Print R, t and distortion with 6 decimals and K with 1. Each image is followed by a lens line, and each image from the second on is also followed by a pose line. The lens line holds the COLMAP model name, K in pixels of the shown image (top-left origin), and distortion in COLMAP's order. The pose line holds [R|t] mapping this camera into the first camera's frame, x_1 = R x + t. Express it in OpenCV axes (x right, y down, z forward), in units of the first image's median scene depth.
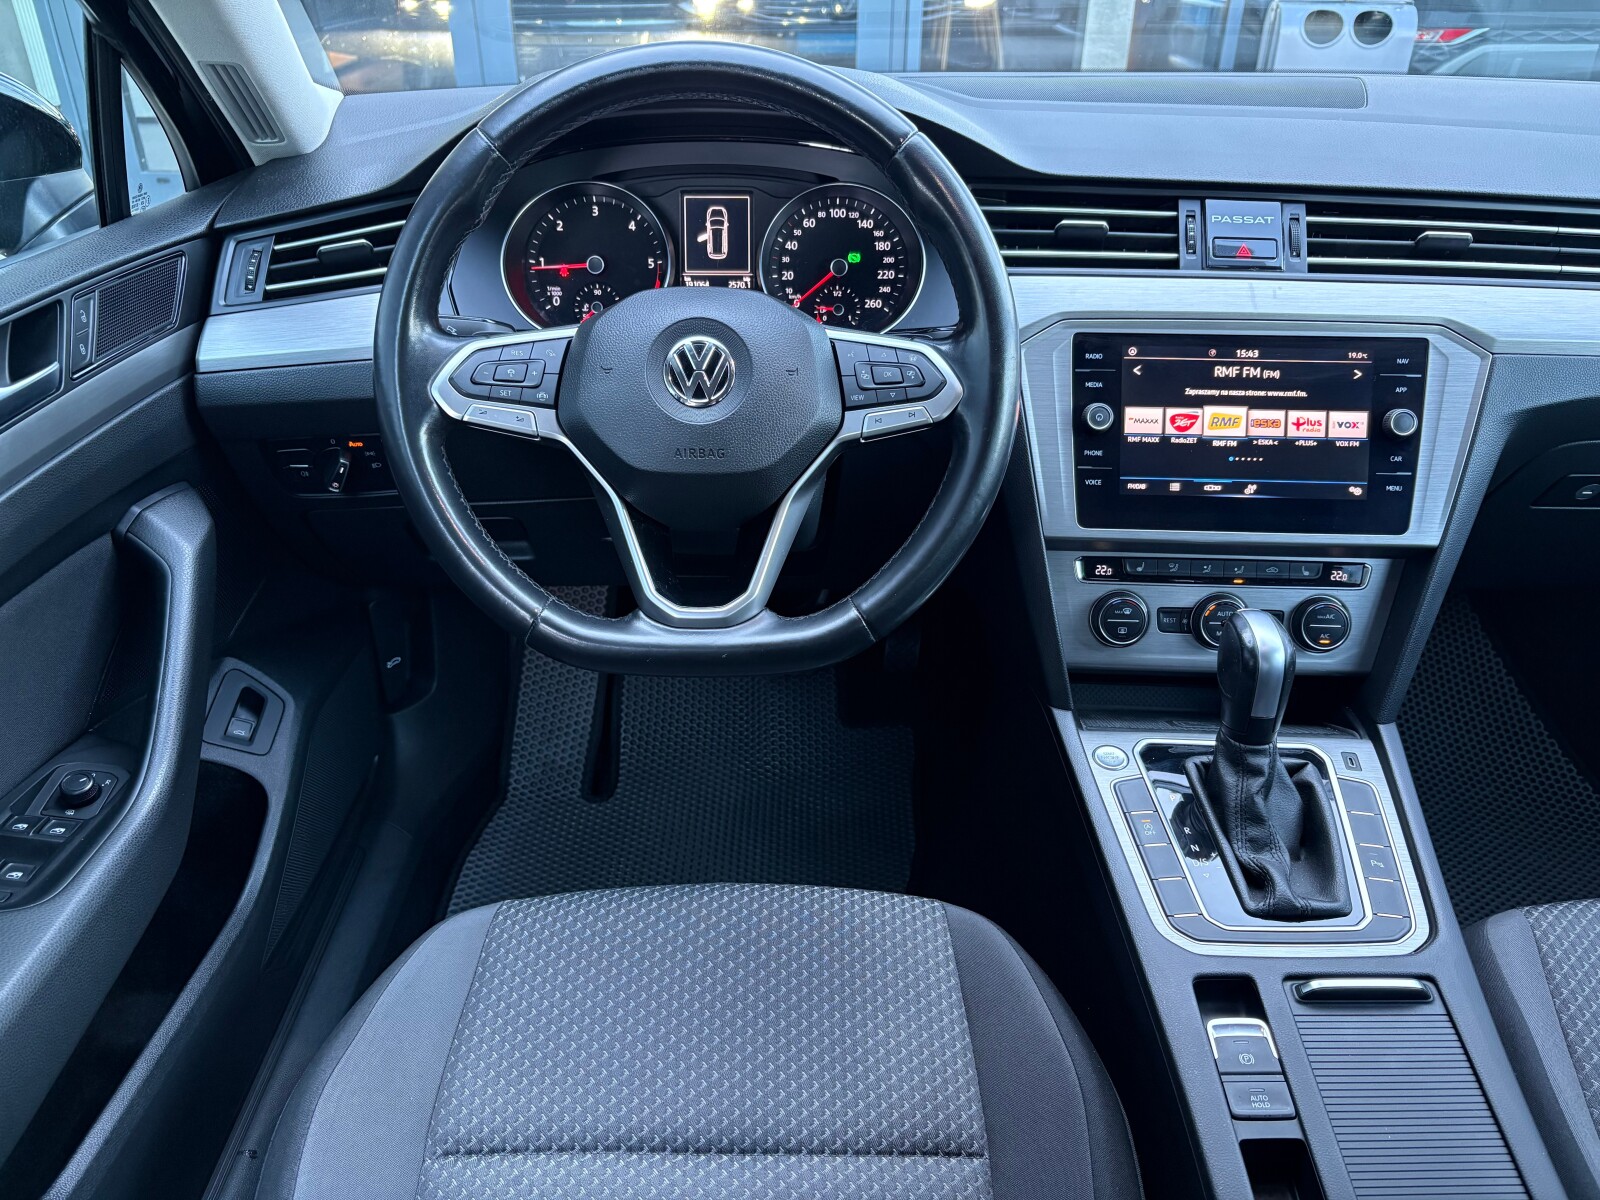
lens RADIAL K [[1218.3, 0, 794.5], [0, 1218.3, 601.7], [0, 0, 1]] dist [0.033589, -0.046505]
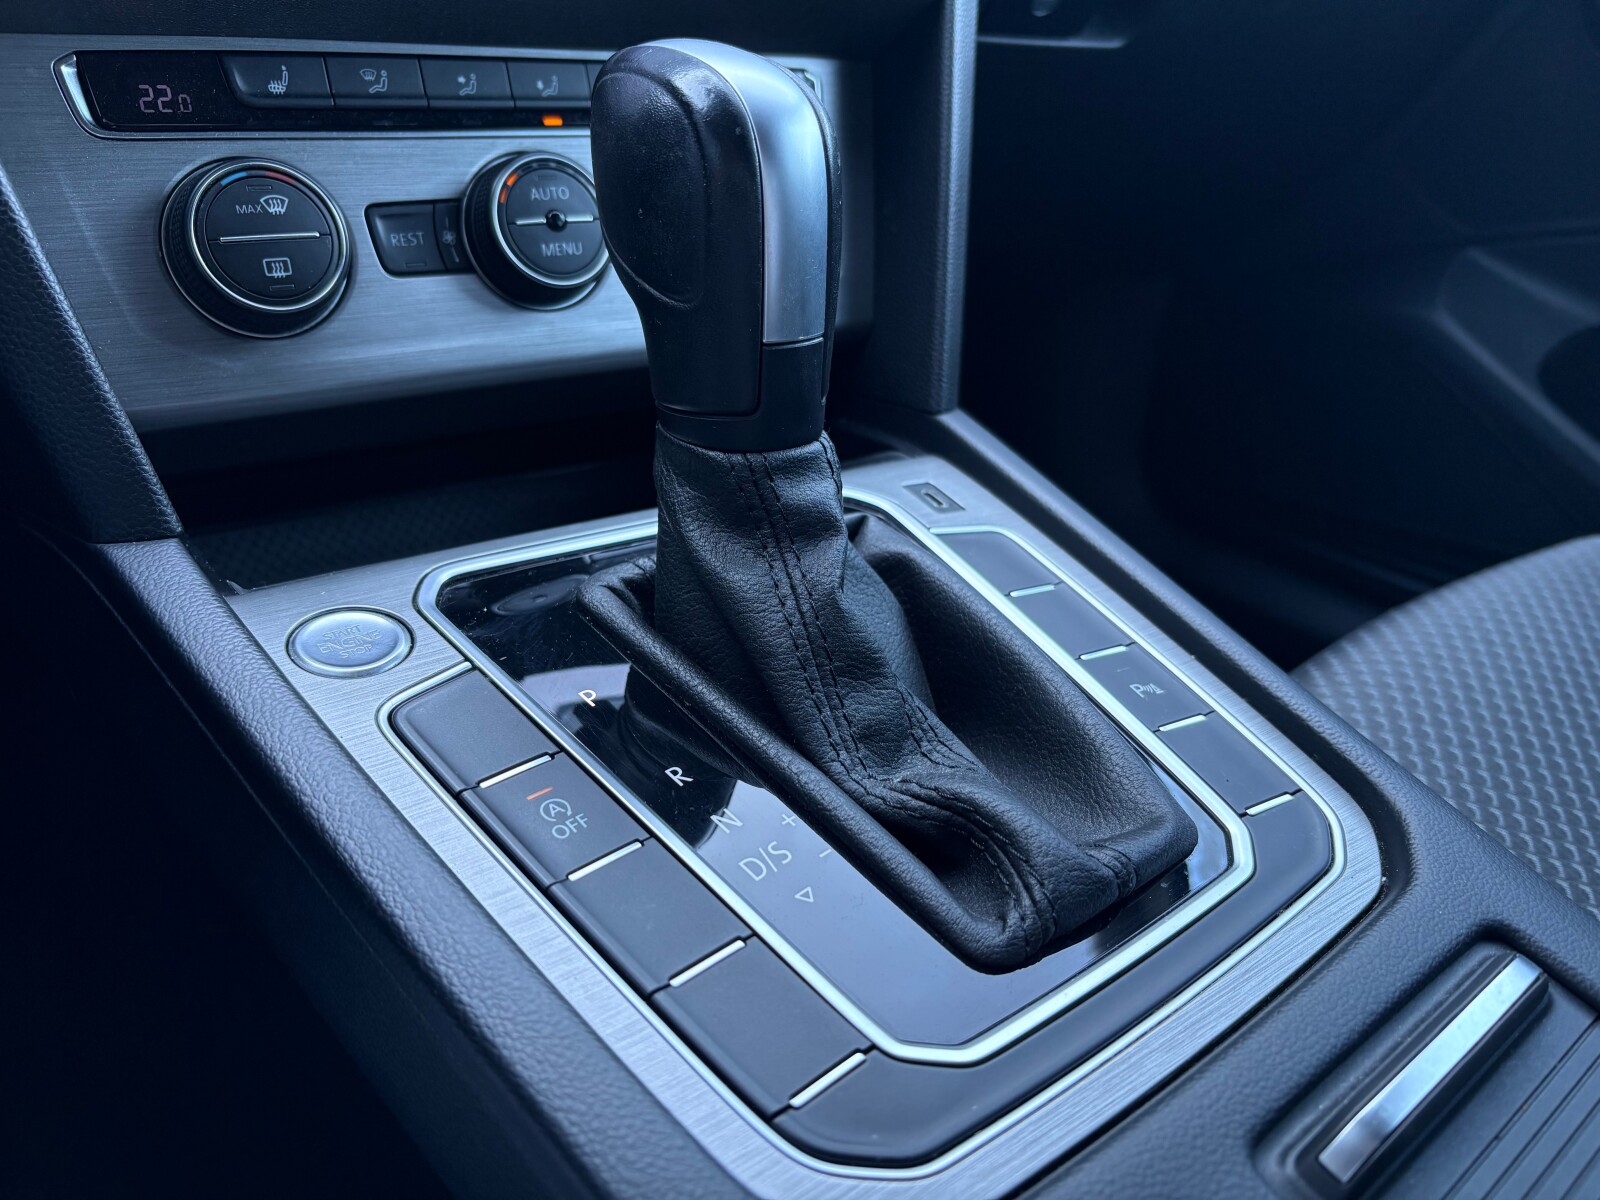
lens RADIAL K [[1256.0, 0, 793.8], [0, 1256.0, 610.1], [0, 0, 1]] dist [-0.033007, 0.002223]
pose [[0.770939, -0.244085, 0.588282, 0.165791], [0.262071, 0.963406, 0.056286, 0.130550], [-0.580493, 0.110779, 0.806694, 0.694699]]
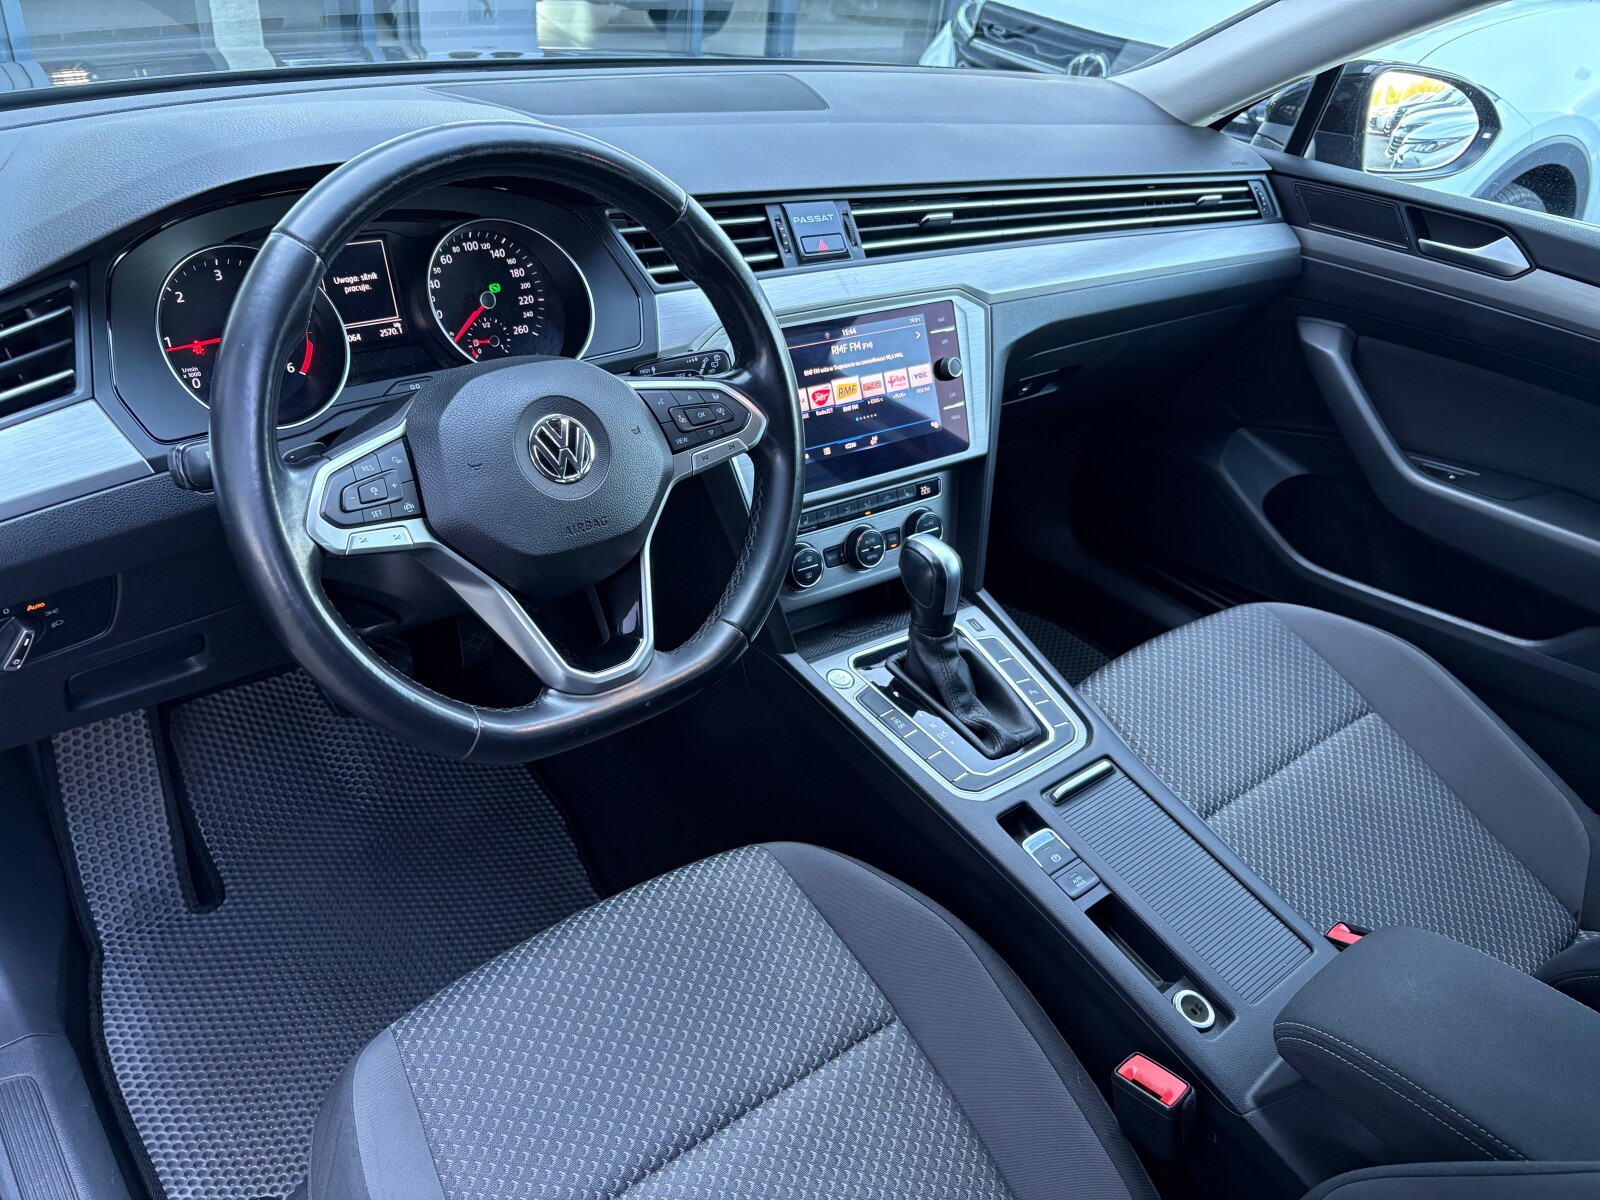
lens RADIAL K [[1218.3, 0, 794.8], [0, 1218.3, 604.8], [0, 0, 1]] dist [0.033589, -0.046505]
pose [[0.768633, -0.280663, 0.574832, -0.449326], [0.230397, 0.959764, 0.160533, -0.148844], [-0.596758, 0.009049, 0.802370, 0.055178]]
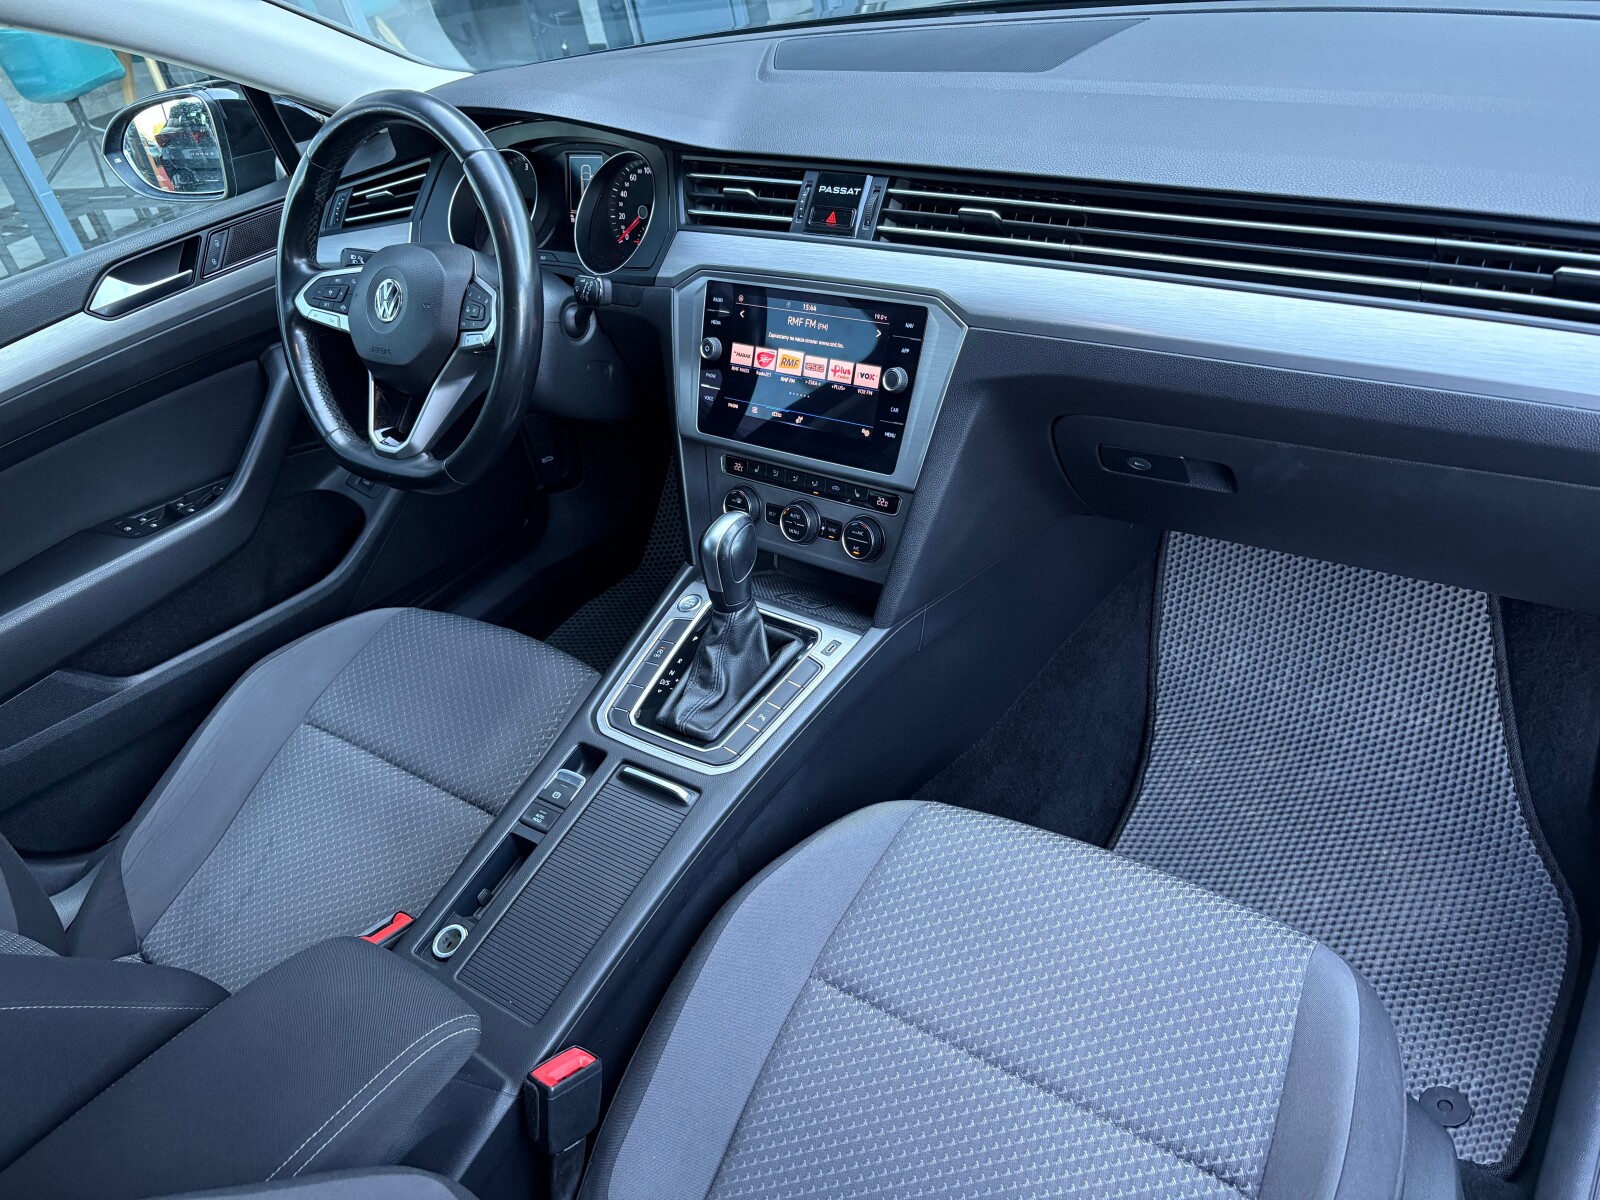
lens RADIAL K [[1218.3, 0, 789.5], [0, 1218.3, 622.7], [0, 0, 1]] dist [0.033589, -0.046505]
pose [[0.782110, 0.229968, -0.579153, 1.132133], [-0.131858, 0.969441, 0.206876, -0.146772], [0.609030, -0.085434, 0.788533, -0.002311]]
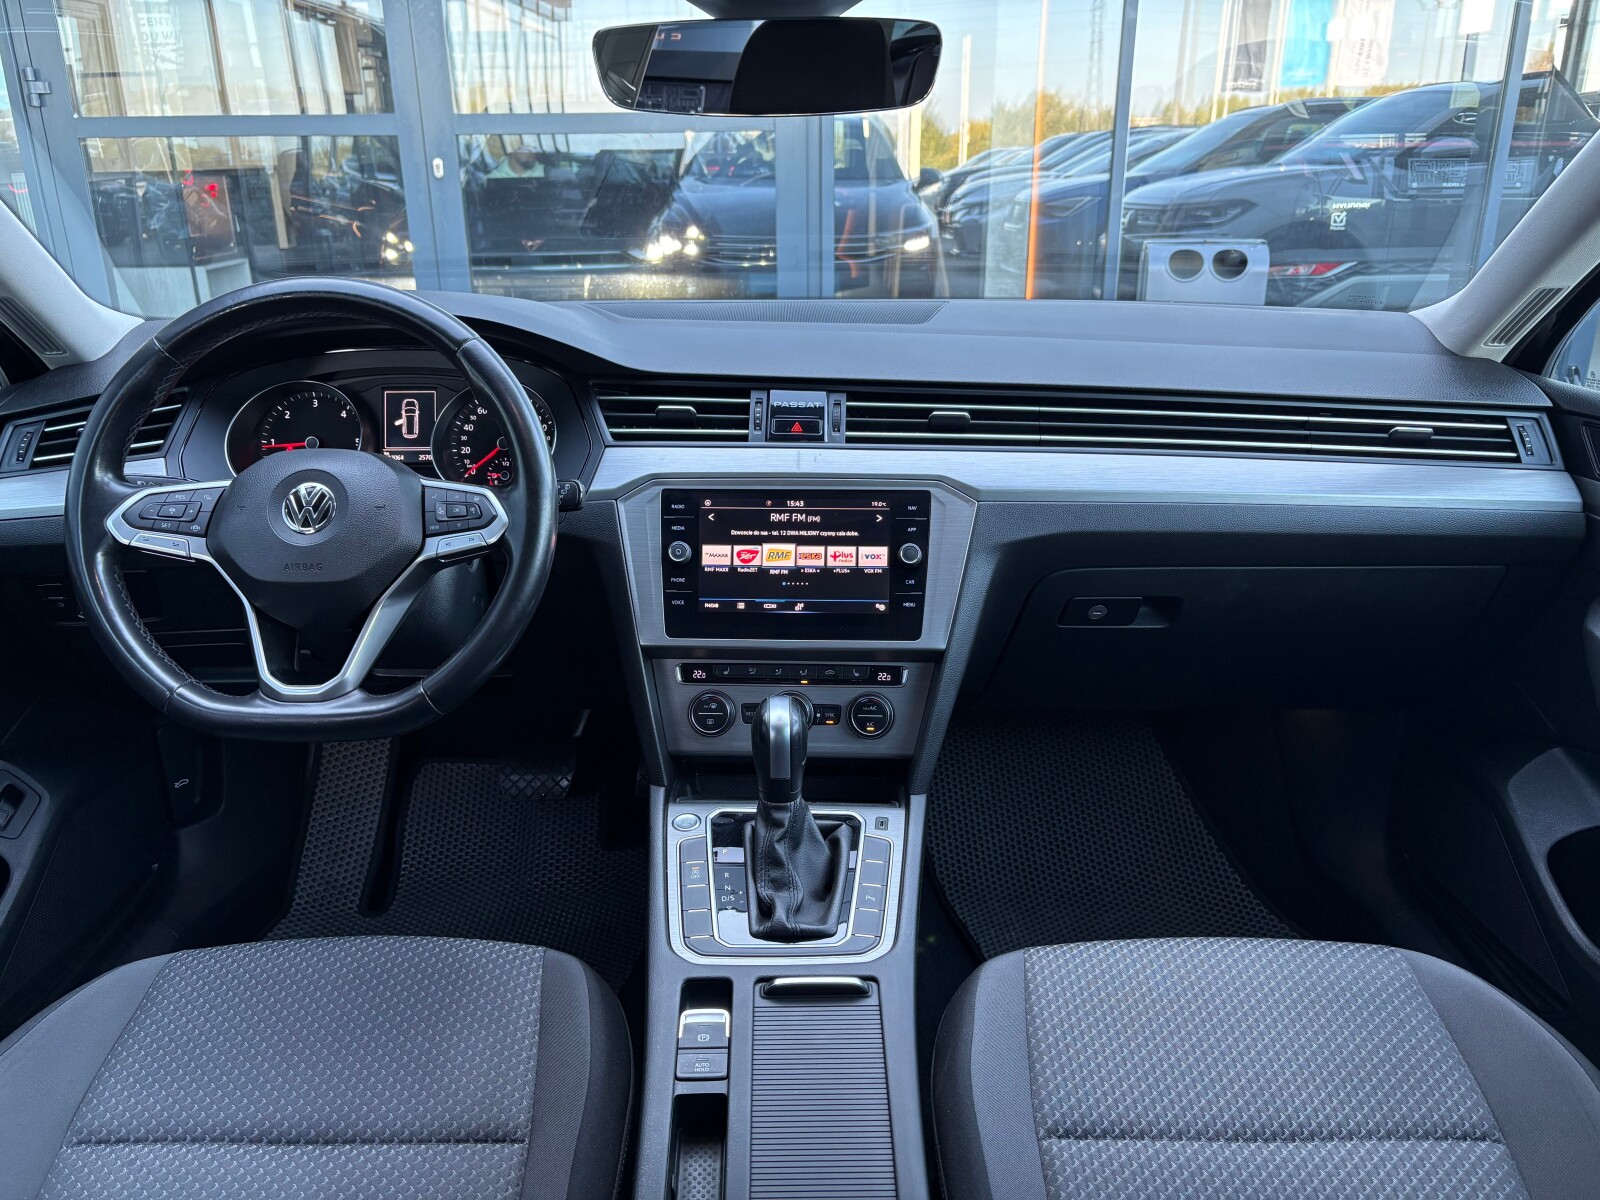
lens RADIAL K [[1218.3, 0, 806.0], [0, 1218.3, 591.9], [0, 0, 1]] dist [0.033589, -0.046505]
pose [[0.999963, -0.008531, -0.000755, 0.381077], [0.008258, 0.983813, -0.179005, 0.119369], [0.002270, 0.178993, 0.983848, -0.247765]]
